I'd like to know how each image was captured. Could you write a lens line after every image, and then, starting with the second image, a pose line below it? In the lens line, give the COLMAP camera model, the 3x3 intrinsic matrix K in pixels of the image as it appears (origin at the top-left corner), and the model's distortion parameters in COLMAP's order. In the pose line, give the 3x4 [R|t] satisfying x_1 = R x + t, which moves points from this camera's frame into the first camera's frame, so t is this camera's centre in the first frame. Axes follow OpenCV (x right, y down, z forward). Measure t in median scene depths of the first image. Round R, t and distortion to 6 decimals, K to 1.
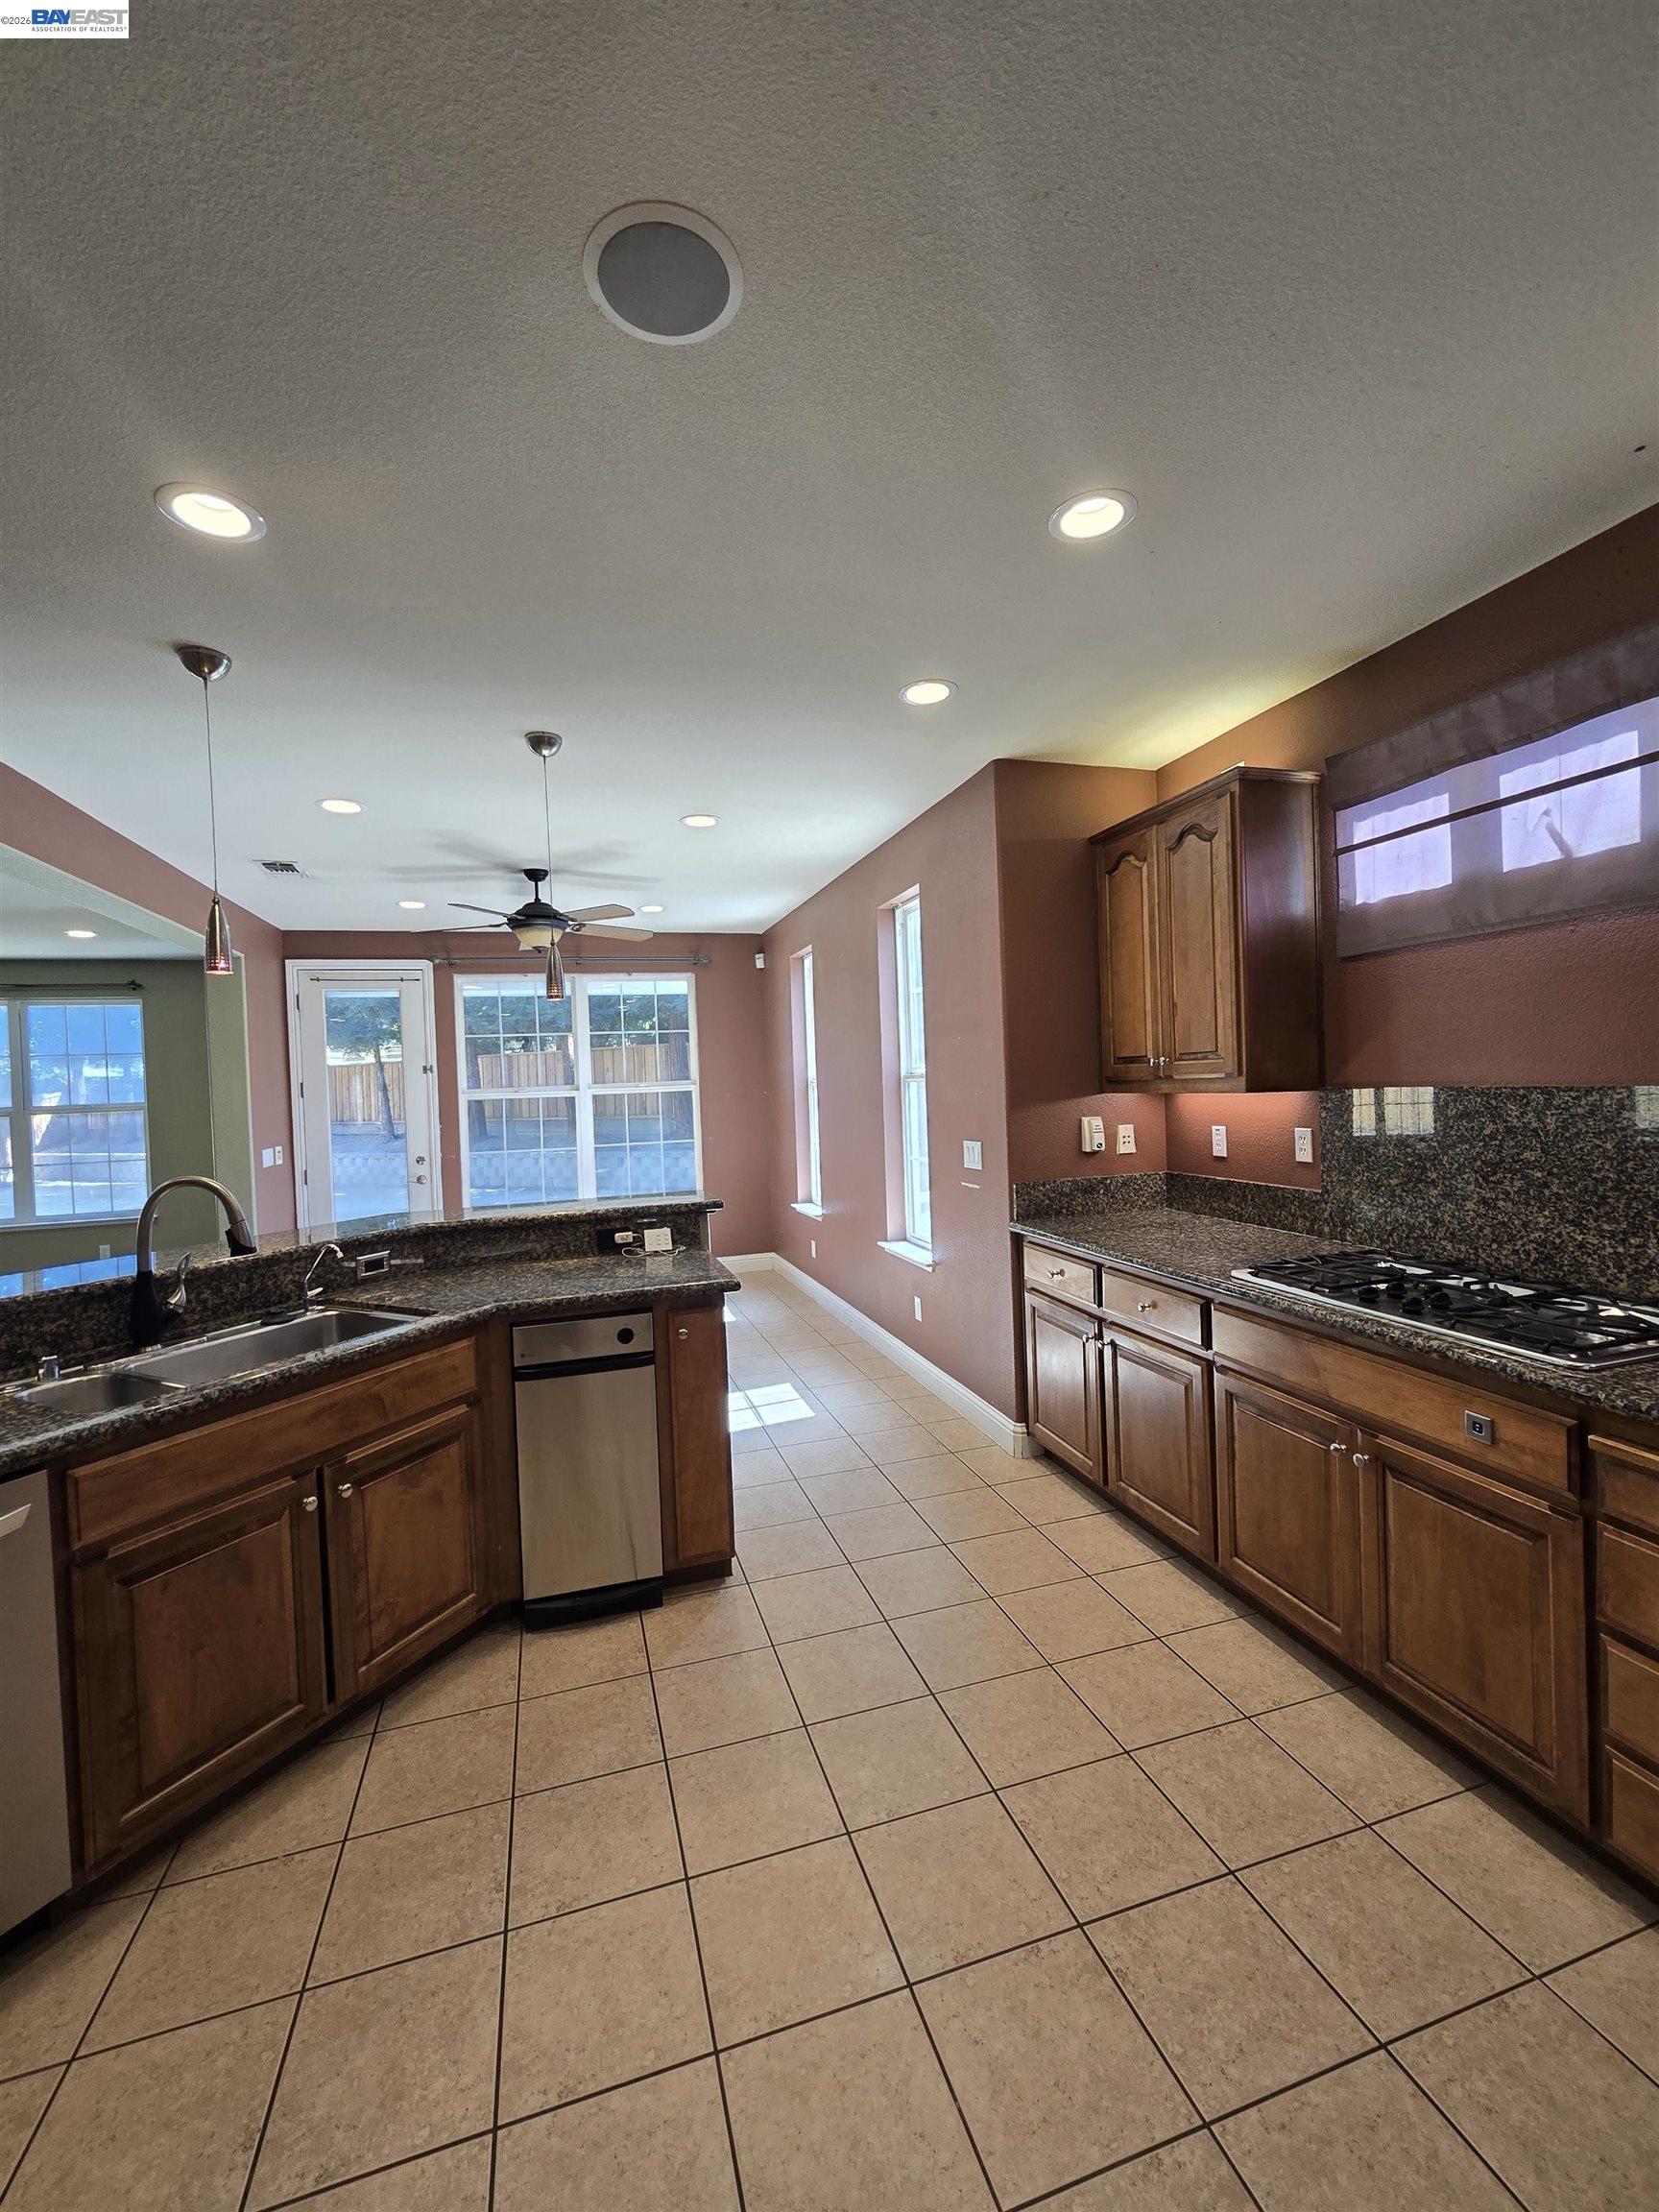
lens RADIAL K [[901.7, 0, 828.0], [0, 901.7, 1102.5], [0, 0, 1]] dist [0.003013, -0.000738]
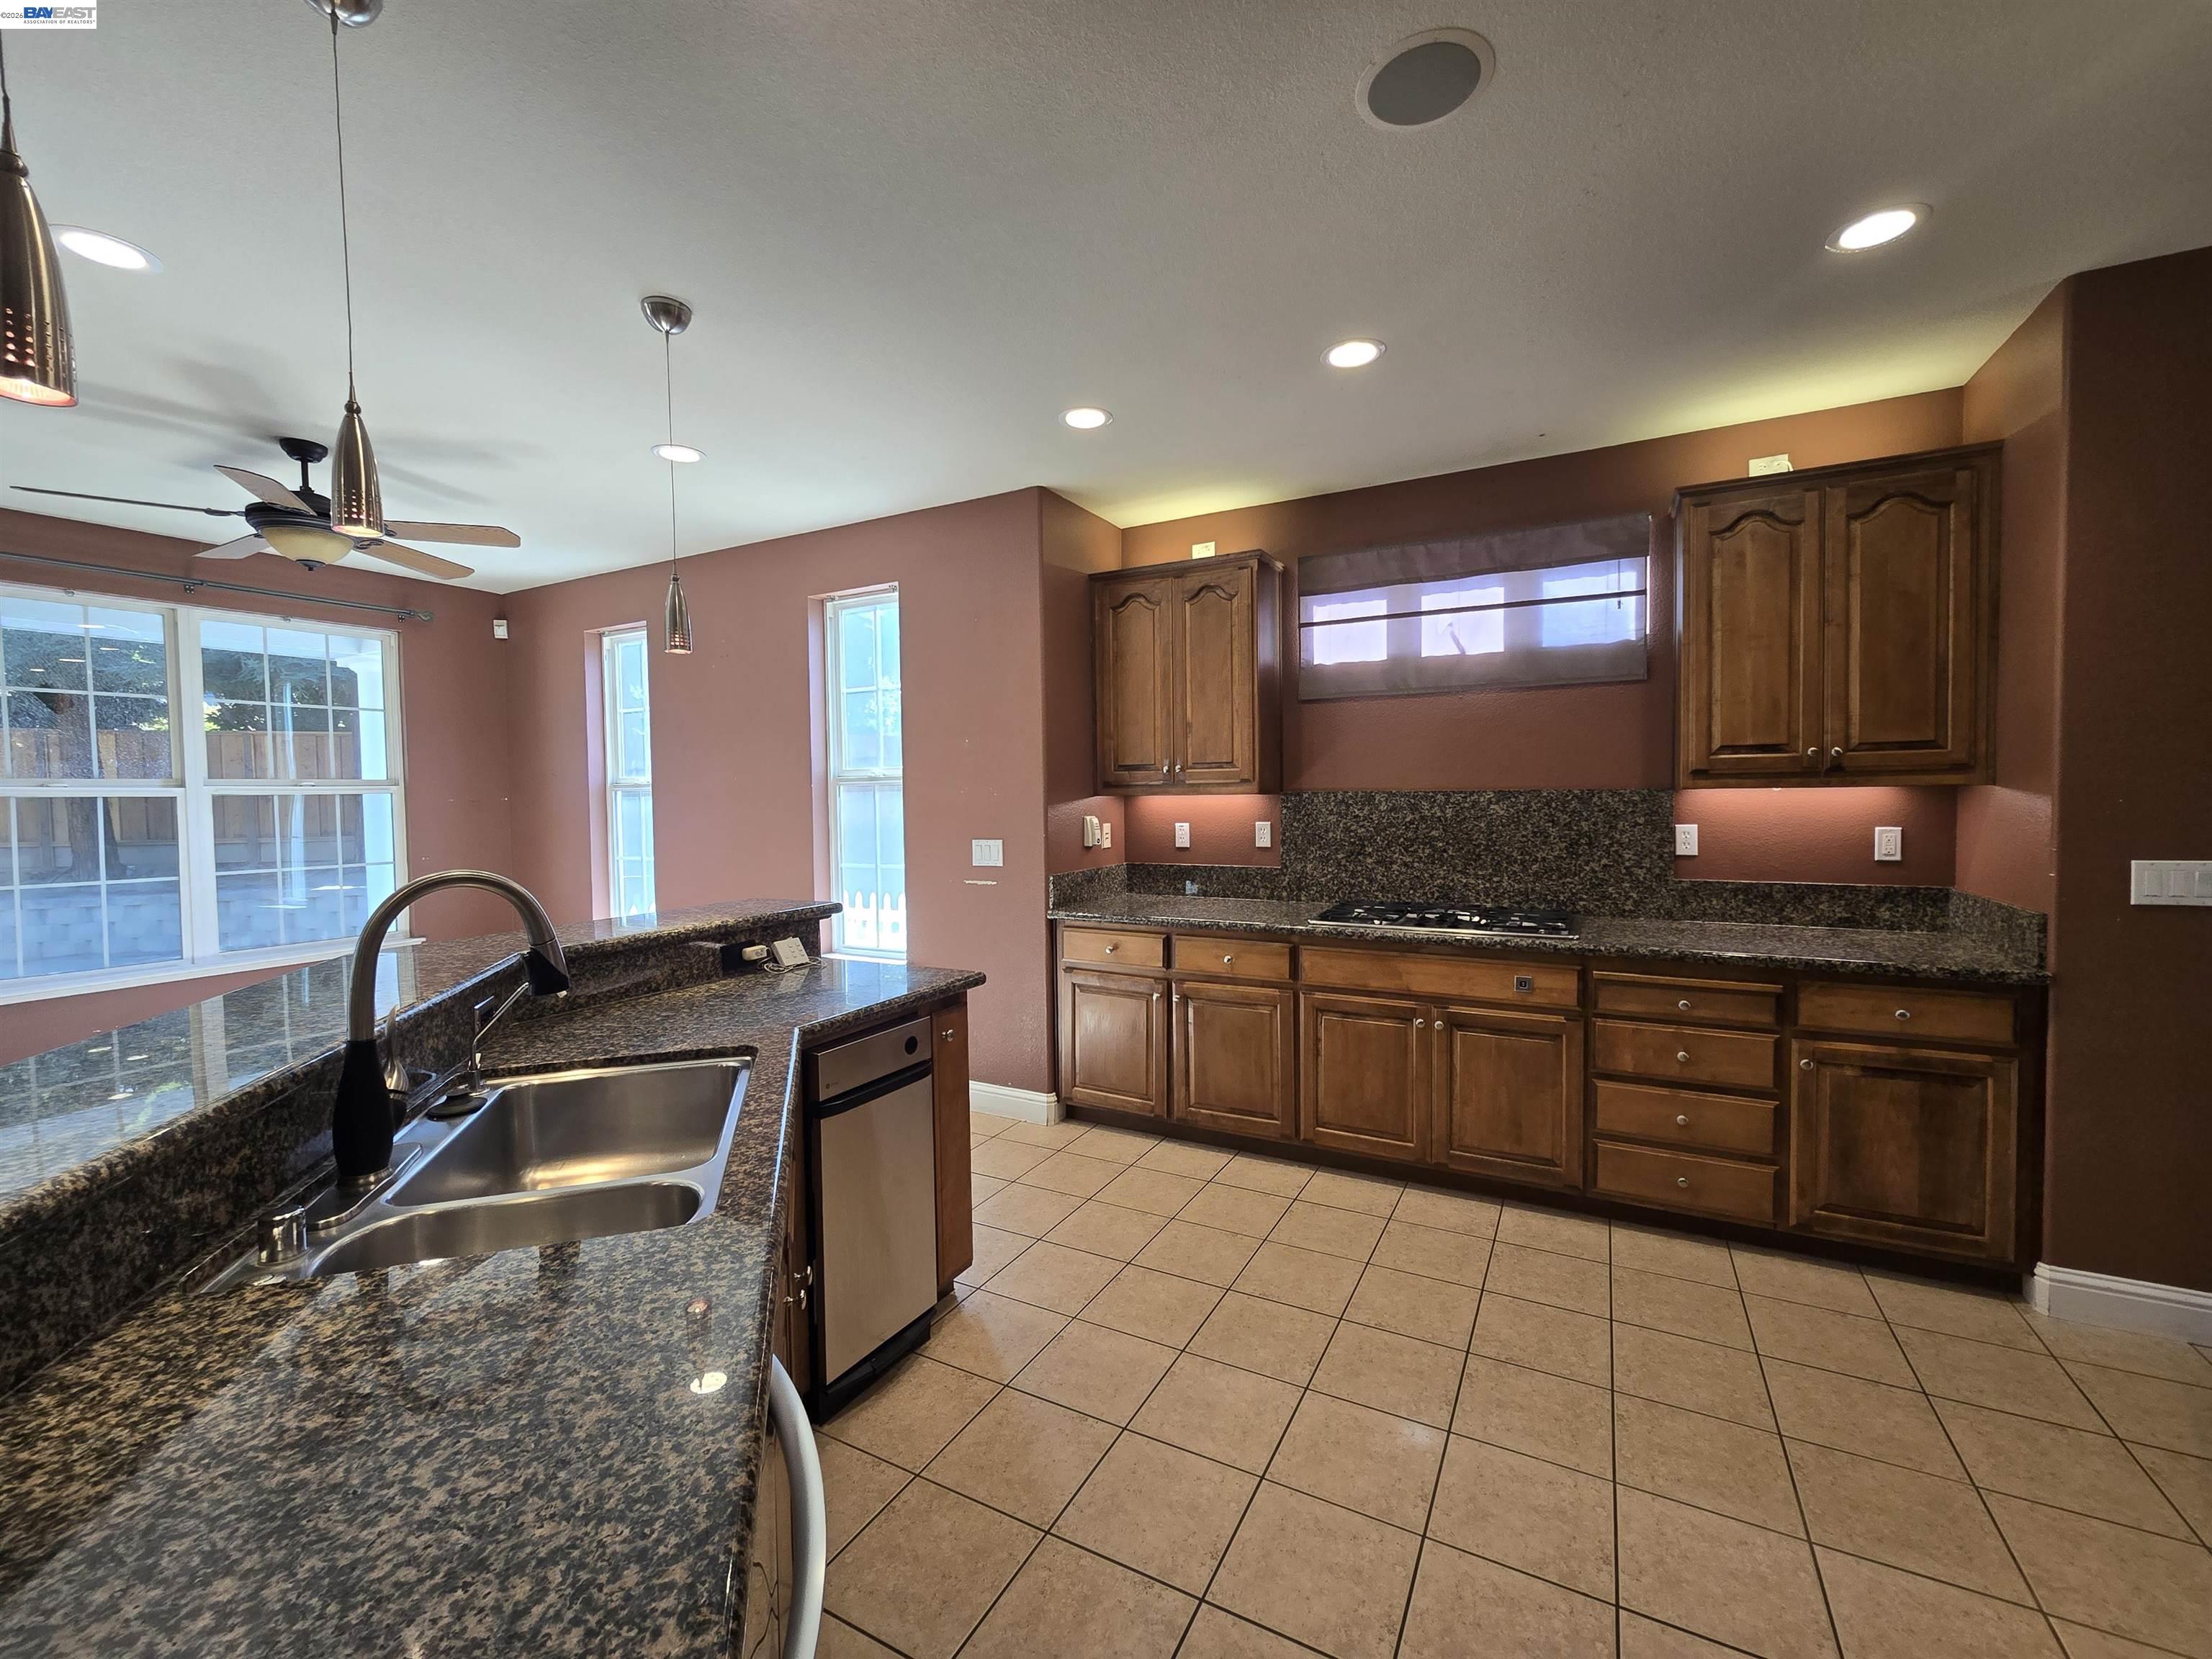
lens RADIAL K [[901.7, 0, 1106.5], [0, 901.7, 824.8], [0, 0, 1]] dist [0.003013, -0.000738]
pose [[0.714970, 0.002520, 0.699150, -0.620490], [0.001168, 0.999988, -0.004799, 0.040113], [-0.699154, 0.004248, 0.714959, 0.199180]]
